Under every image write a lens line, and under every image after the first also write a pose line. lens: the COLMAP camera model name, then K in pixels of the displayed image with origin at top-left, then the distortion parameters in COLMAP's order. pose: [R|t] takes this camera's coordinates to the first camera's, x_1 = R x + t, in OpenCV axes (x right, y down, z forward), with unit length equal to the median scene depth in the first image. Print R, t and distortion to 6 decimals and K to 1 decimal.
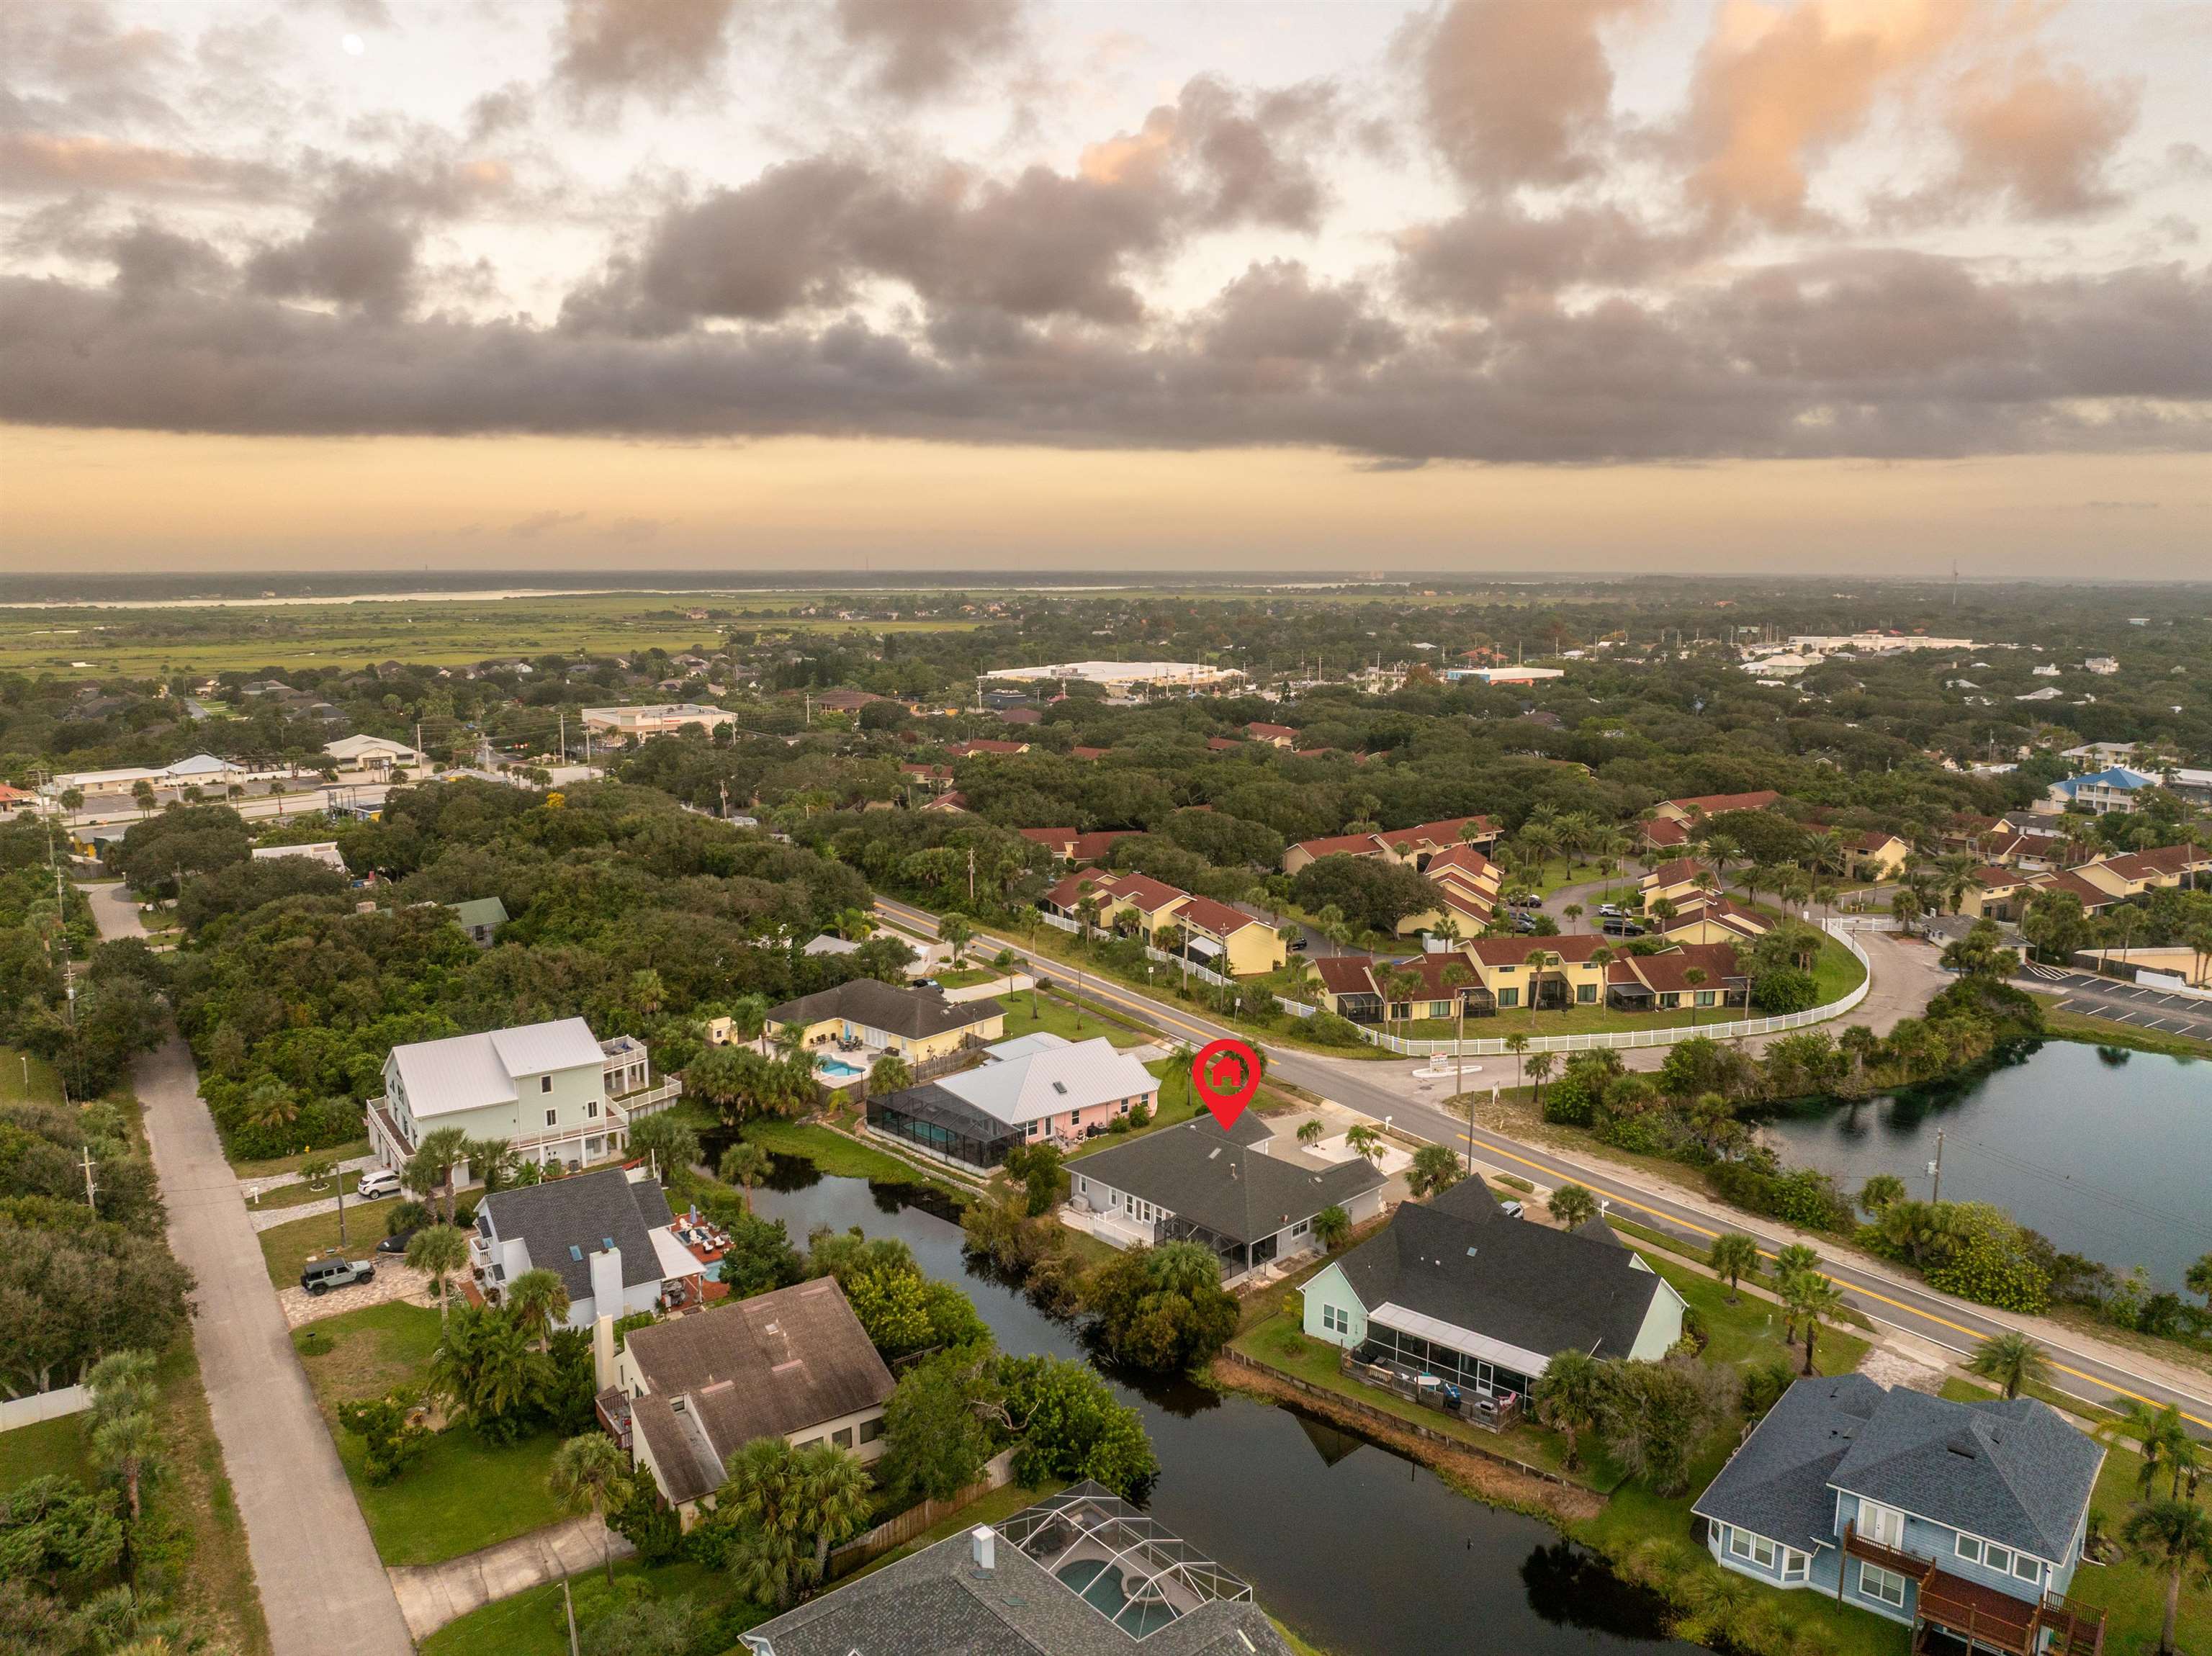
lens RADIAL K [[1567.3, 0, 1106.0], [0, 1567.3, 828.0], [0, 0, 1]] dist [-0.060272, 0.040275]
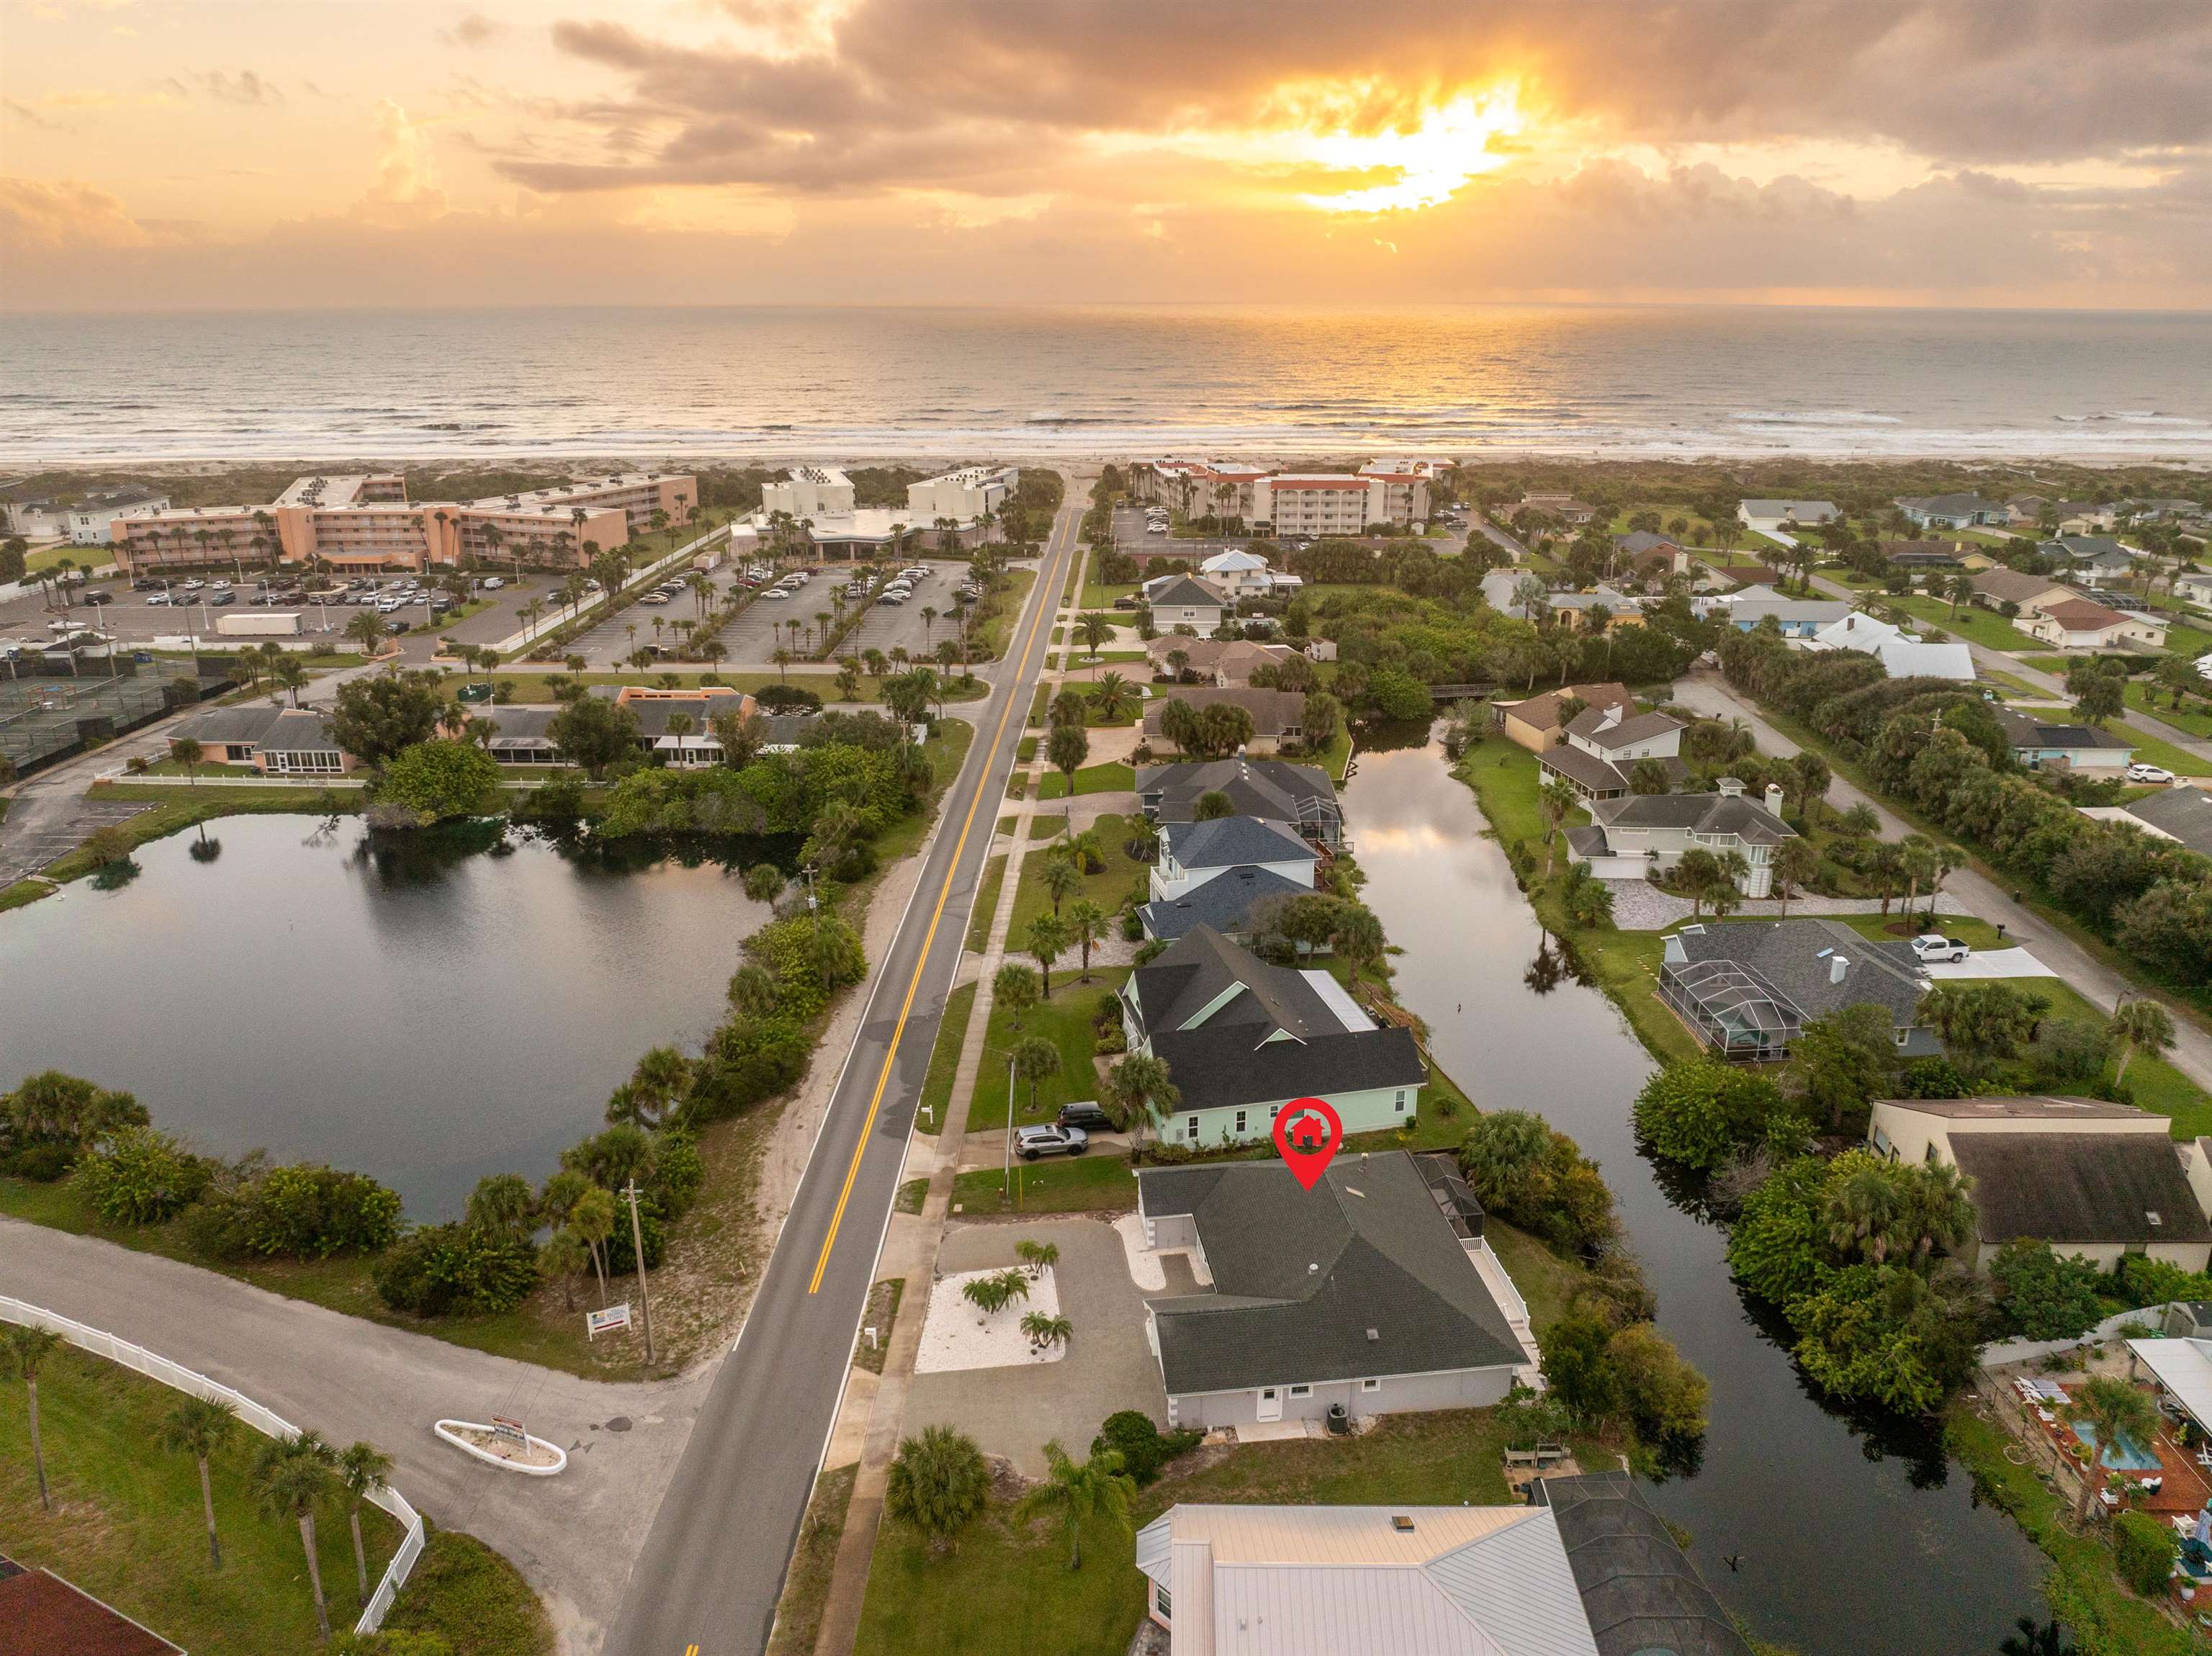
lens RADIAL K [[1578.7, 0, 1121.3], [0, 1578.7, 821.4], [0, 0, 1]] dist [-0.020640, -0.021167]
pose [[-0.814163, -0.184310, 0.550608, -0.041068], [0.093123, 0.894559, 0.437141, -0.052202], [-0.573120, 0.407179, -0.711153, 0.297381]]
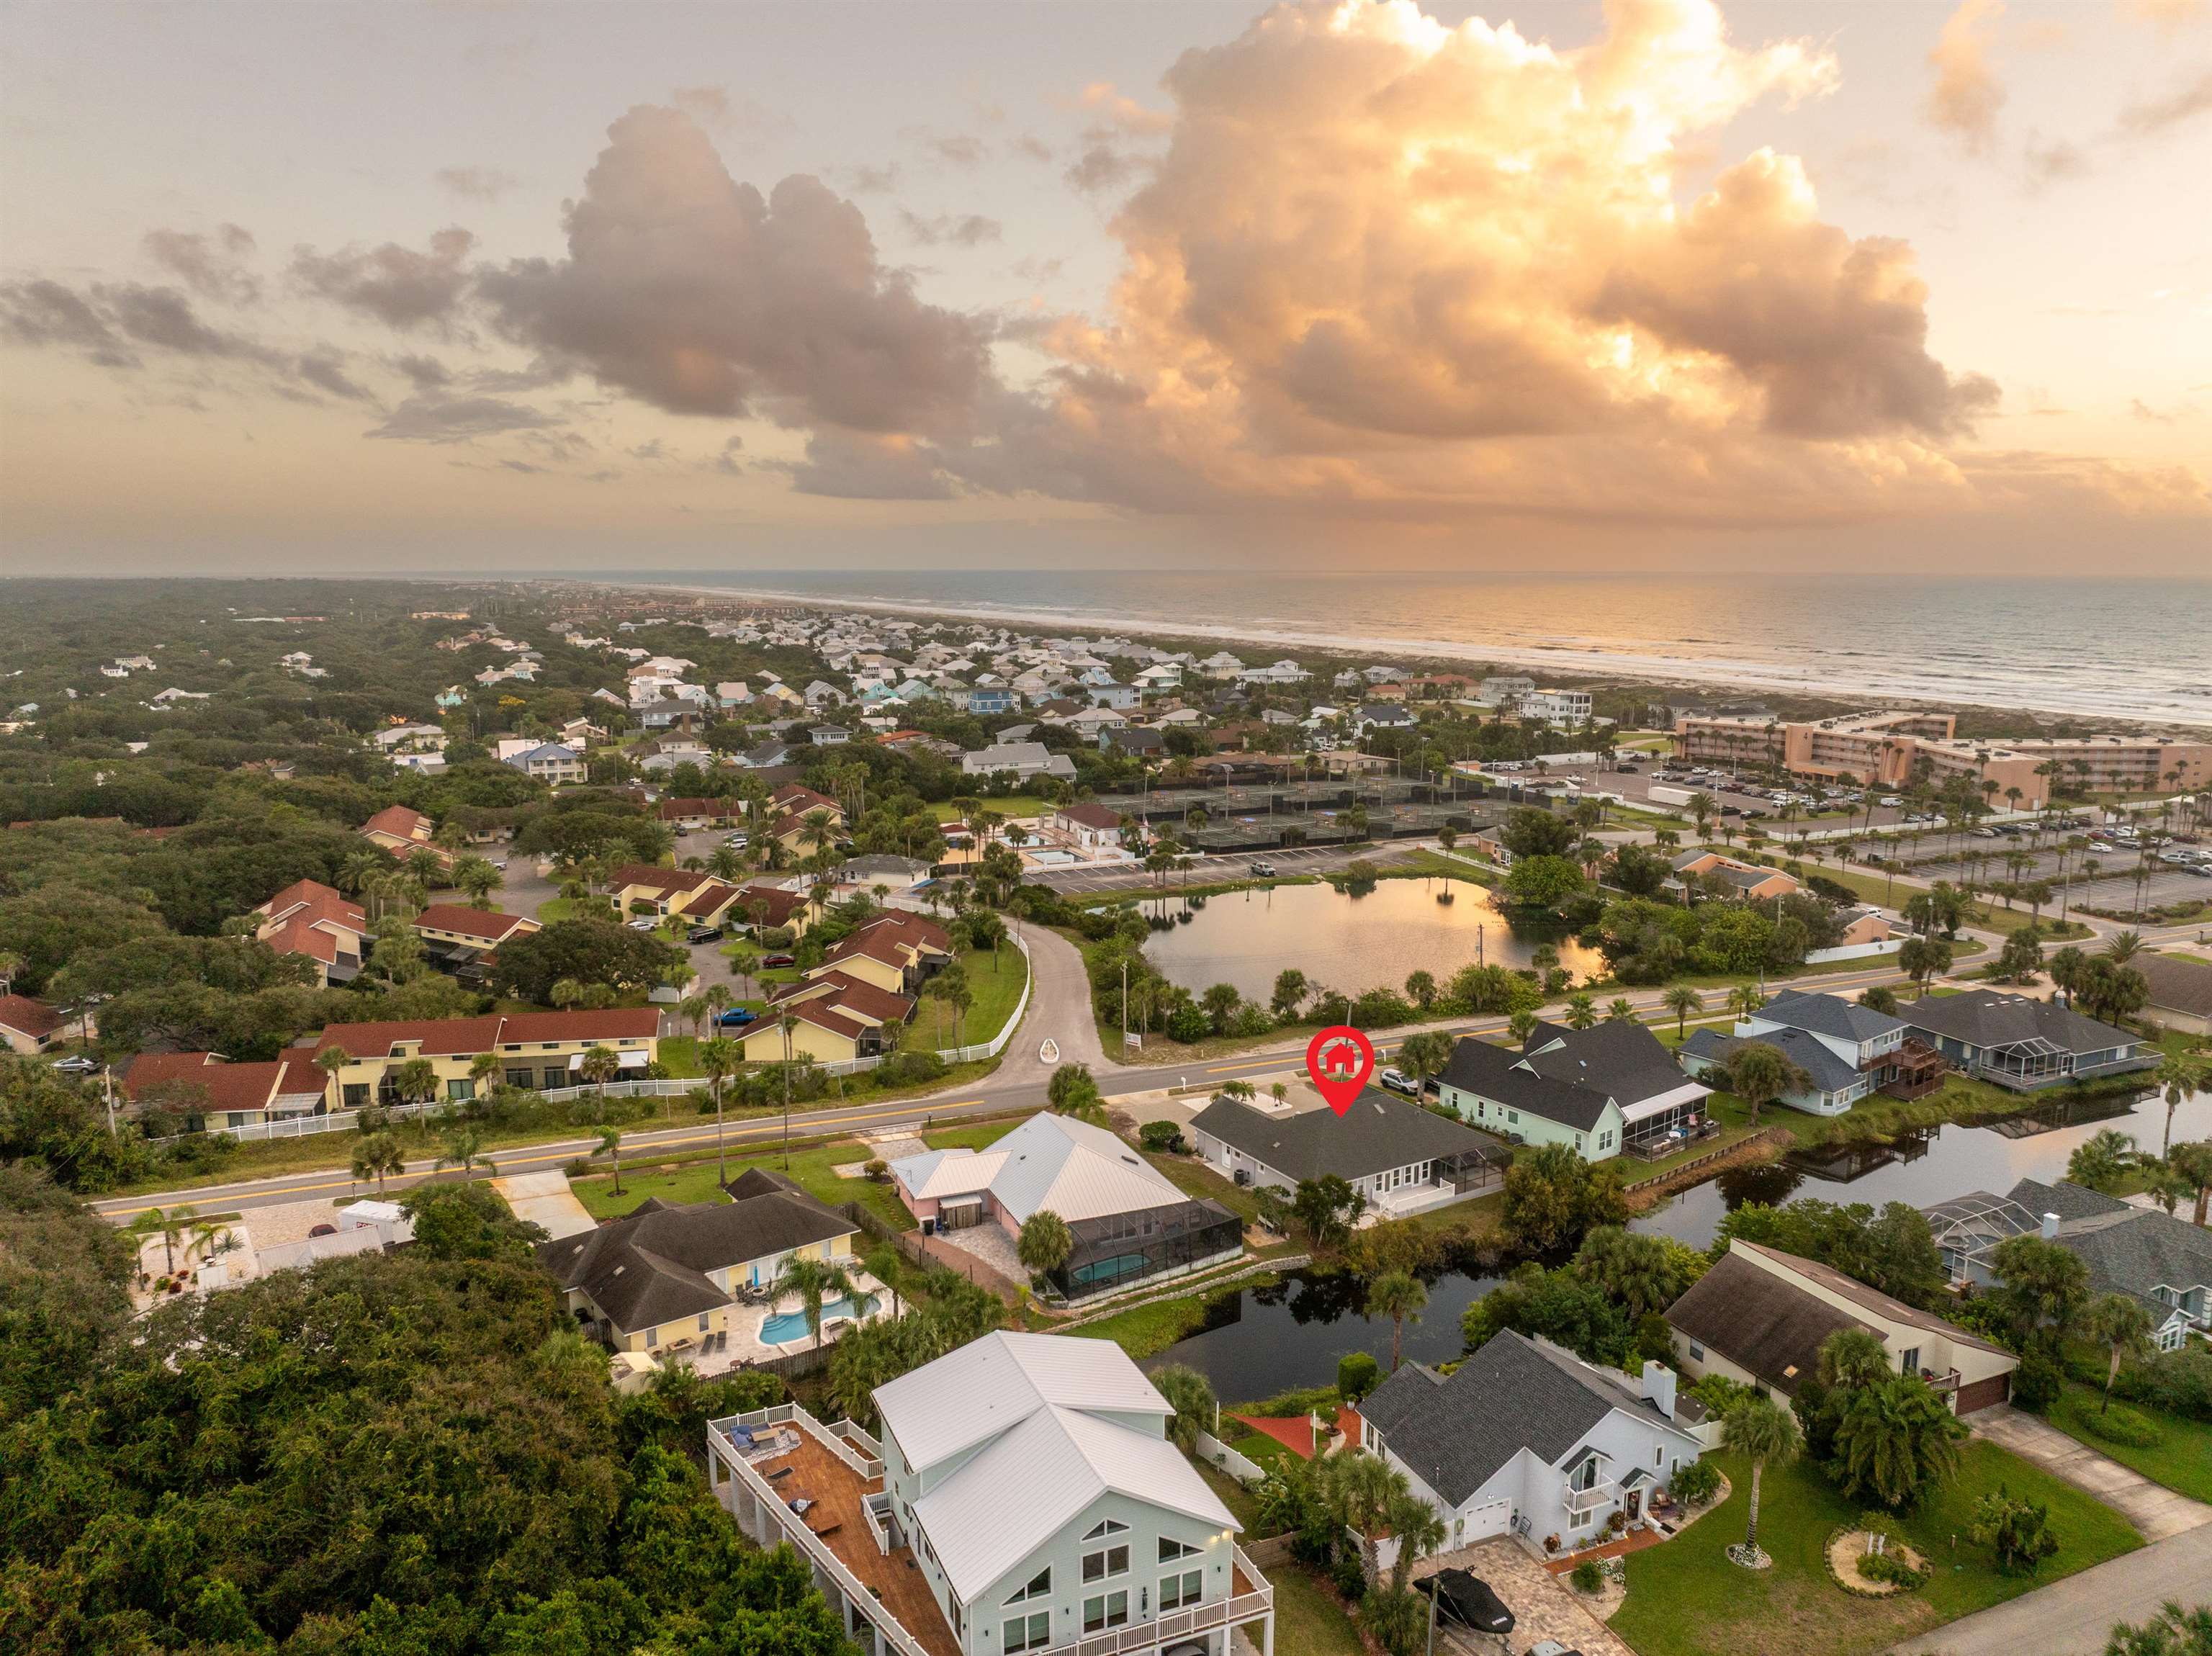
lens RADIAL K [[1553.6, 0, 1124.4], [0, 1553.6, 824.1], [0, 0, 1]] dist [-0.037458, 0.007475]
pose [[0.197434, -0.161151, 0.966980, -0.199814], [0.157896, 0.978745, 0.130873, -0.032858], [-0.967517, 0.126843, 0.218682, 0.180216]]
